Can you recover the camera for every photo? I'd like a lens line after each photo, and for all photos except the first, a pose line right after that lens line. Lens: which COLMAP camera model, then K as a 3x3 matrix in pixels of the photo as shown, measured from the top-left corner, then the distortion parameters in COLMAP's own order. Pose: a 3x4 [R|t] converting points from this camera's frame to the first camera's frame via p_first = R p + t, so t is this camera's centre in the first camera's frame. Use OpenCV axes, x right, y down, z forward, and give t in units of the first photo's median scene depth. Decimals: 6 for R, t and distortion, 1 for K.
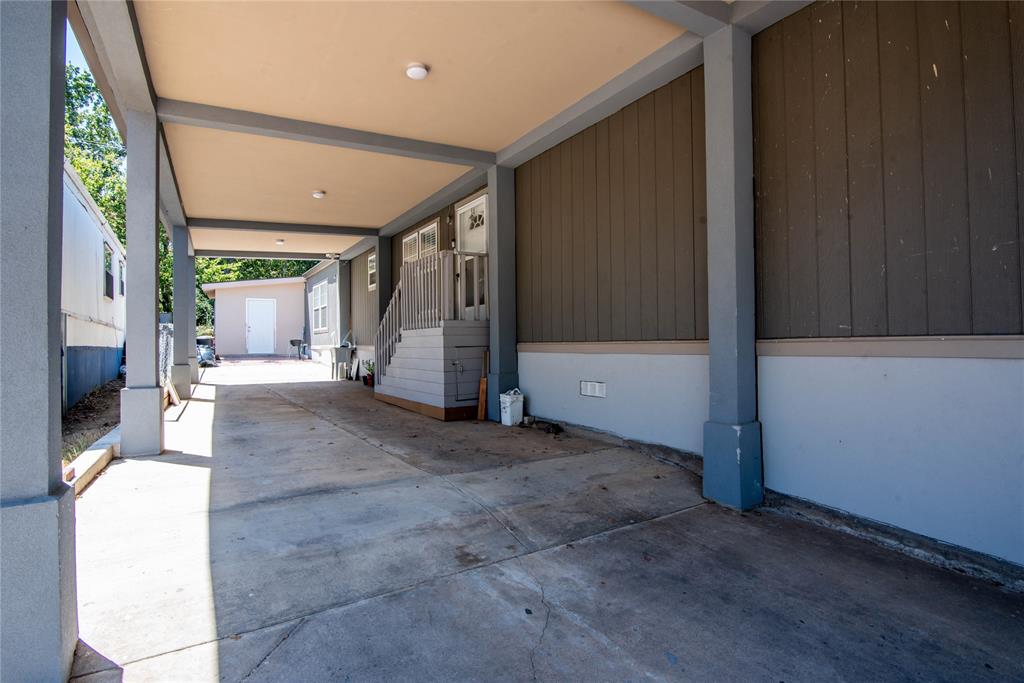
lens RADIAL K [[503.8, 0, 511.4], [0, 503.8, 337.2], [0, 0, 1]] dist [-0.021110, -0.000406]
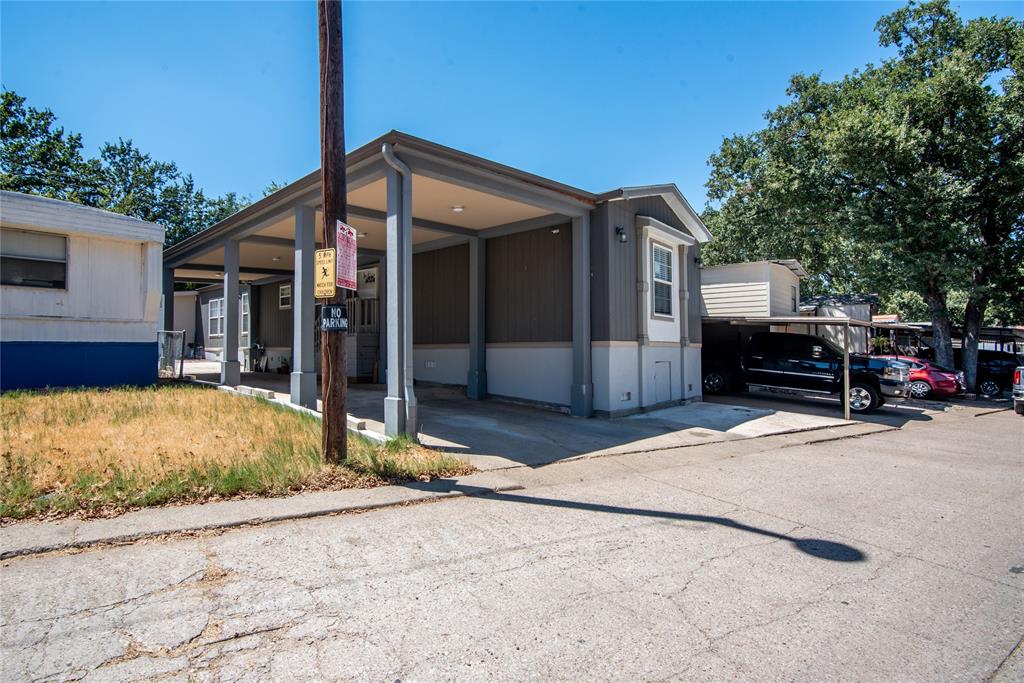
lens RADIAL K [[503.8, 0, 511.4], [0, 503.8, 337.2], [0, 0, 1]] dist [-0.021110, -0.000406]
pose [[0.952840, 0.017833, 0.302947, -0.184121], [-0.012295, 0.999721, -0.020177, 0.019637], [-0.303222, 0.015500, 0.952794, -1.305541]]
